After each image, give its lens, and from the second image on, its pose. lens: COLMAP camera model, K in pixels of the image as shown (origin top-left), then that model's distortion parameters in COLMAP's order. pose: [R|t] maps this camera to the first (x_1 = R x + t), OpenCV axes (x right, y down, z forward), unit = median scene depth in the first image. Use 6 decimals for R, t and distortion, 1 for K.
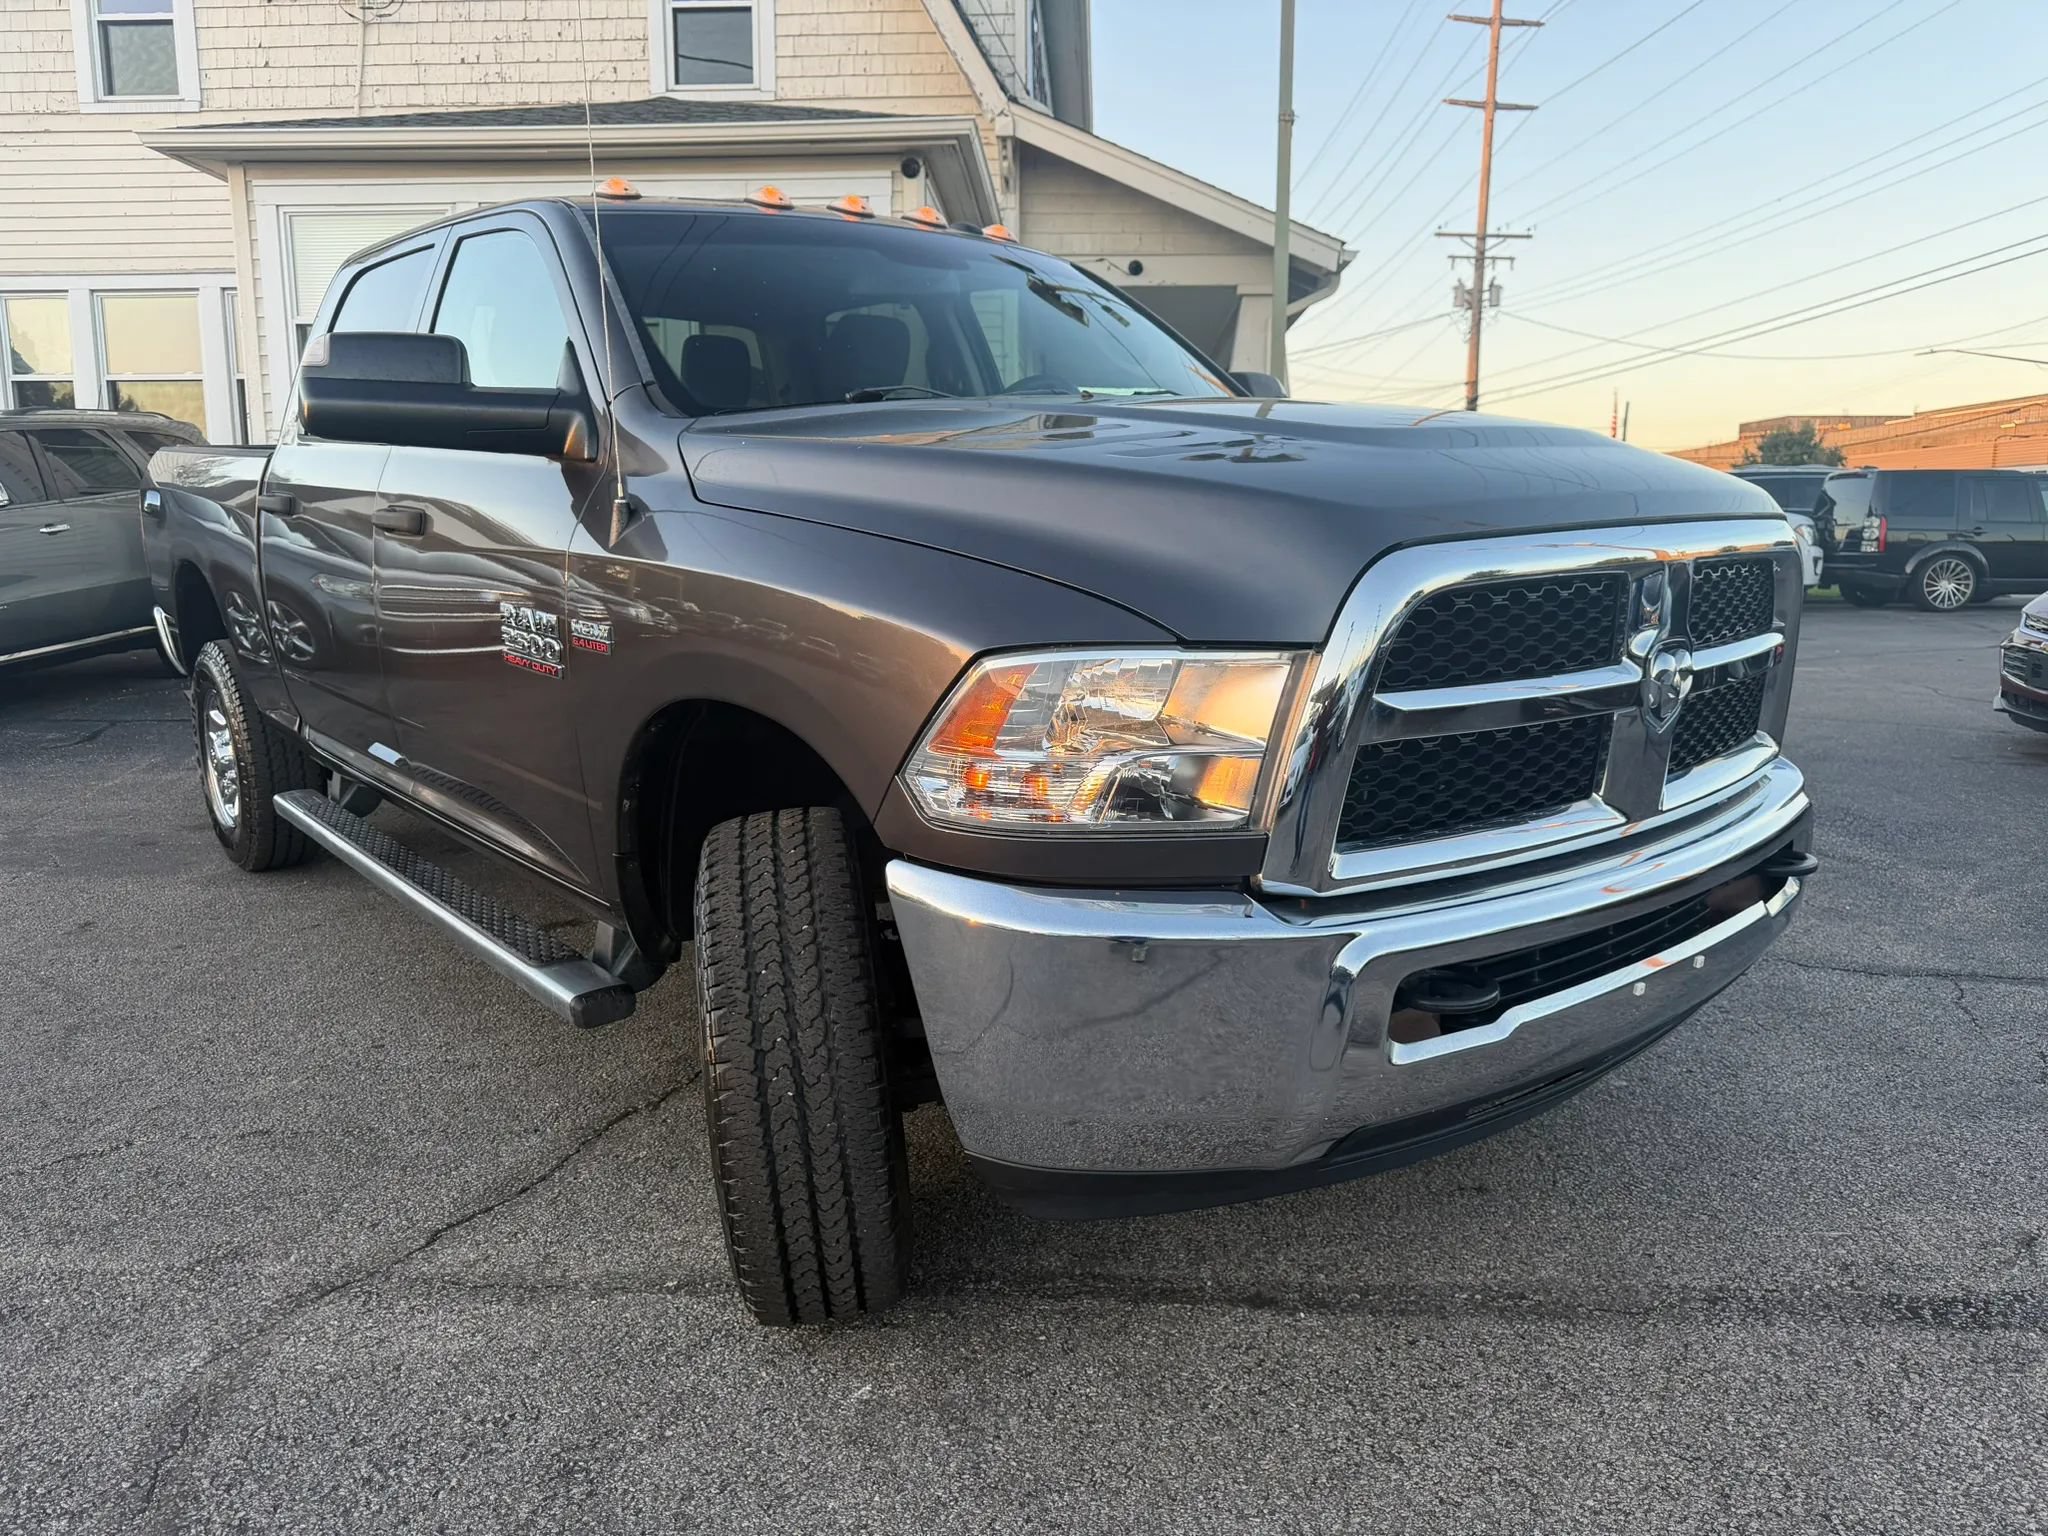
lens RADIAL K [[1469.6, 0, 1022.0], [0, 1469.6, 772.7], [0, 0, 1]] dist [-0.002026, 0.002339]
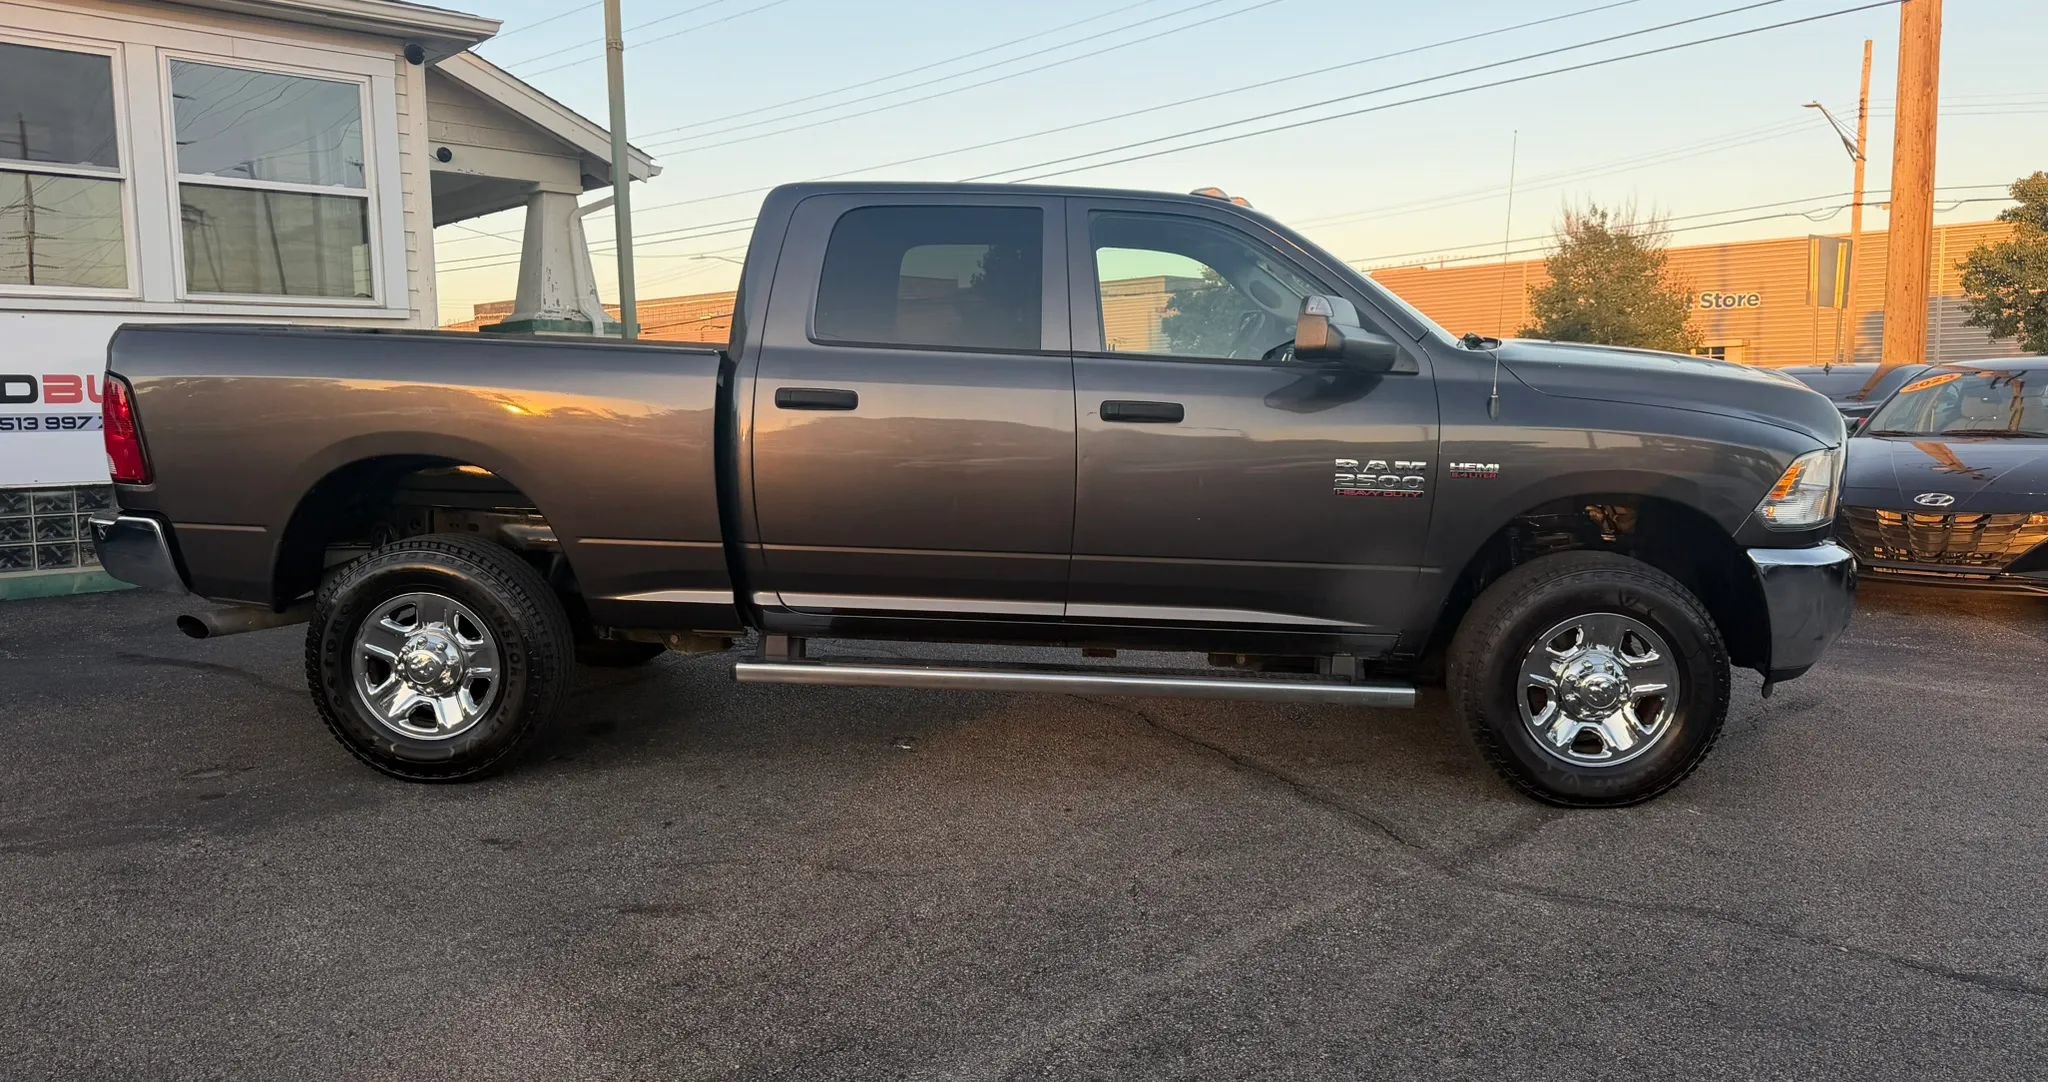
lens RADIAL K [[1449.3, 0, 1020.7], [0, 1449.3, 578.4], [0, 0, 1]] dist [0.003256, -0.003605]
pose [[0.689538, -0.098199, 0.717561, -1.792855], [0.130037, 0.991451, 0.010722, -0.047712], [-0.712480, 0.085917, 0.696413, 0.164622]]
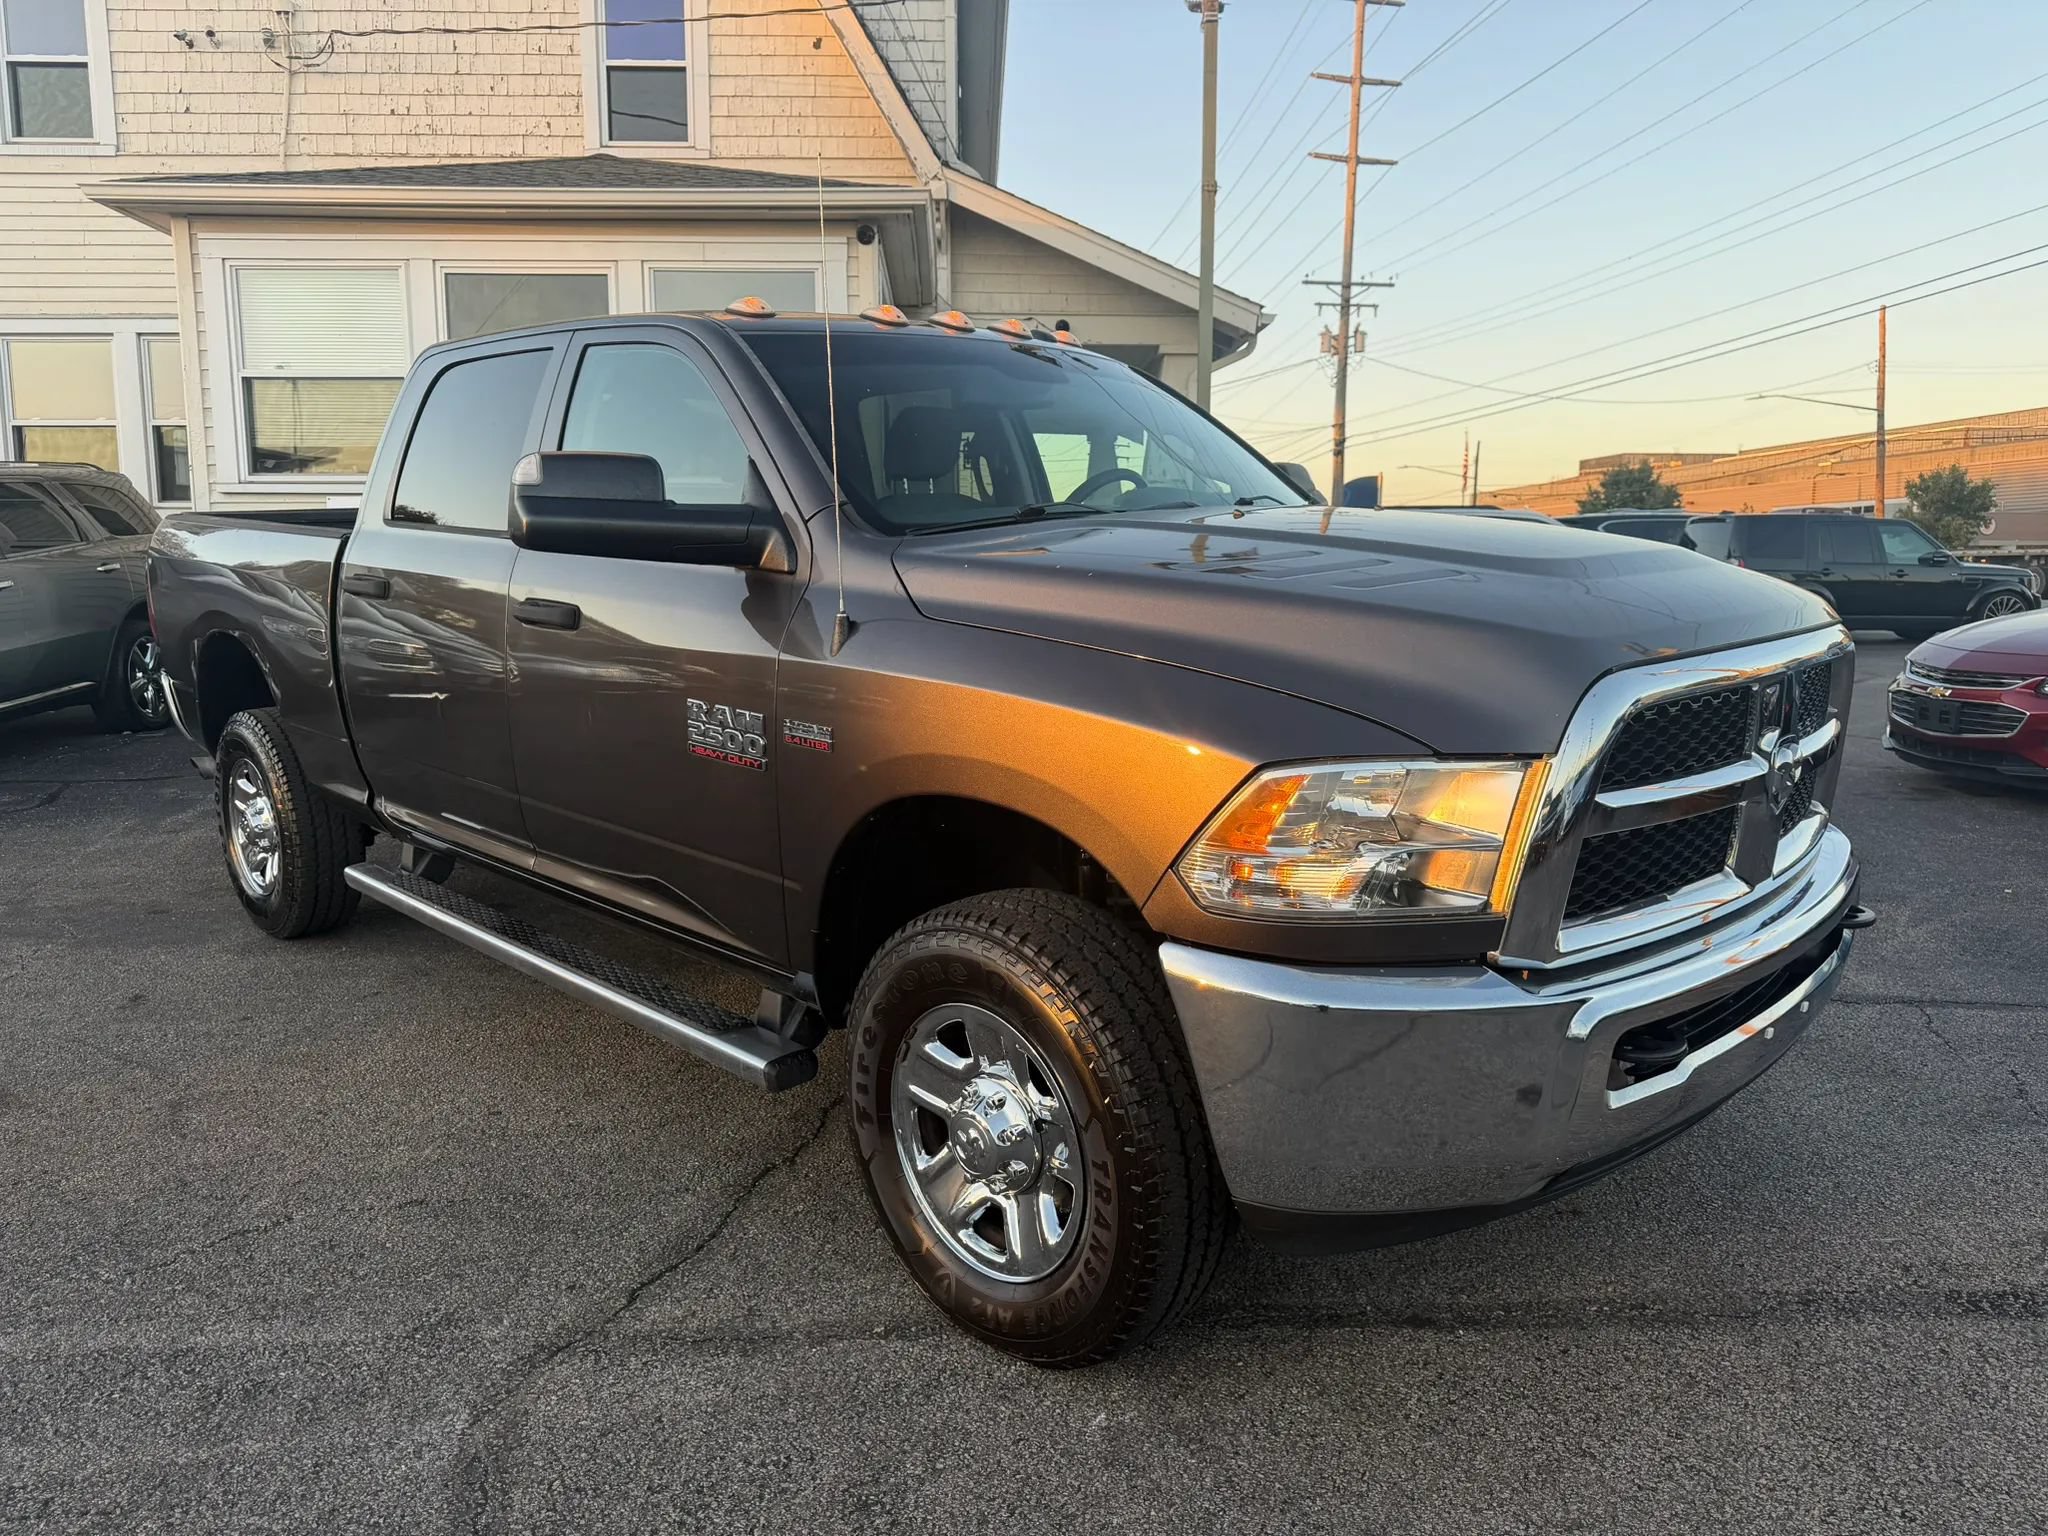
lens RADIAL K [[1460.8, 0, 1019.5], [0, 1460.8, 765.4], [0, 0, 1]] dist [0.016483, -0.019322]
pose [[0.996236, -0.012899, 0.085712, -0.205139], [0.015093, 0.999574, -0.024998, -0.035827], [-0.085353, 0.026198, 0.996006, -0.086285]]
